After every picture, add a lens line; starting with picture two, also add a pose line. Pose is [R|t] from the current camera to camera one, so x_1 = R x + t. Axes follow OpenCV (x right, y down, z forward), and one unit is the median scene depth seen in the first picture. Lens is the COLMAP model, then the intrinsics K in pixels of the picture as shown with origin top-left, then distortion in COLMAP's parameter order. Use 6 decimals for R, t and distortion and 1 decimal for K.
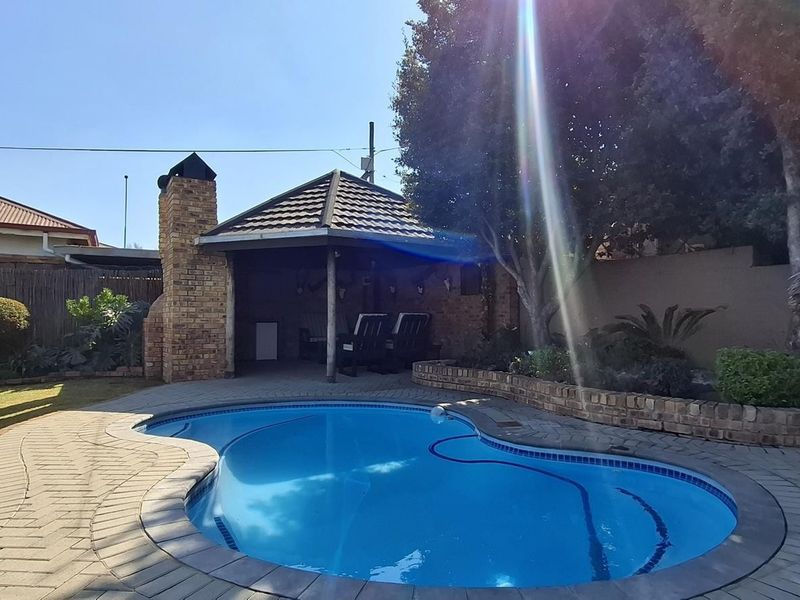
lens RADIAL K [[546.0, 0, 400.0], [0, 546.0, 300.0], [0, 0, 1]] dist [-0.006180, -0.000777]
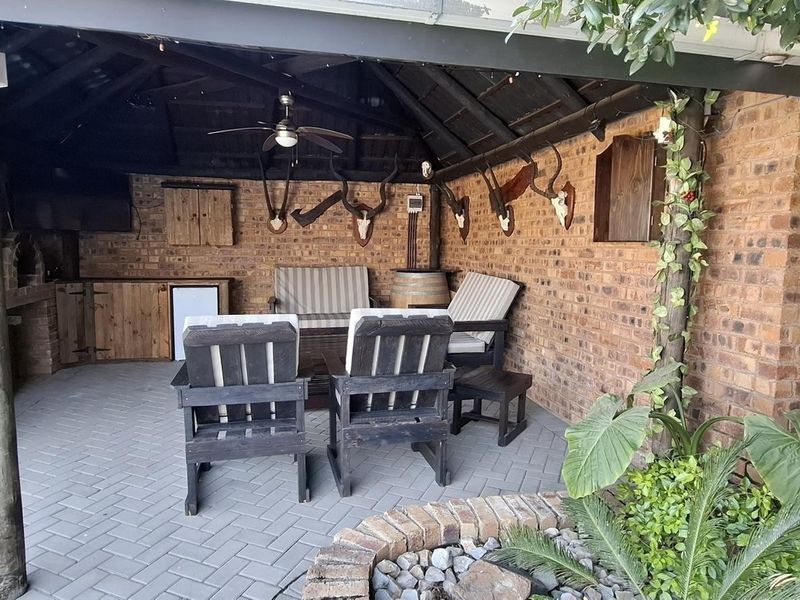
lens RADIAL K [[521.8, 0, 402.4], [0, 521.8, 297.6], [0, 0, 1]] dist [-0.004288, 0.002075]
pose [[0.952800, 0.043830, -0.300417, 0.083409], [-0.003188, 0.990914, 0.134460, -0.014719], [0.303581, -0.127156, 0.944283, 0.562172]]
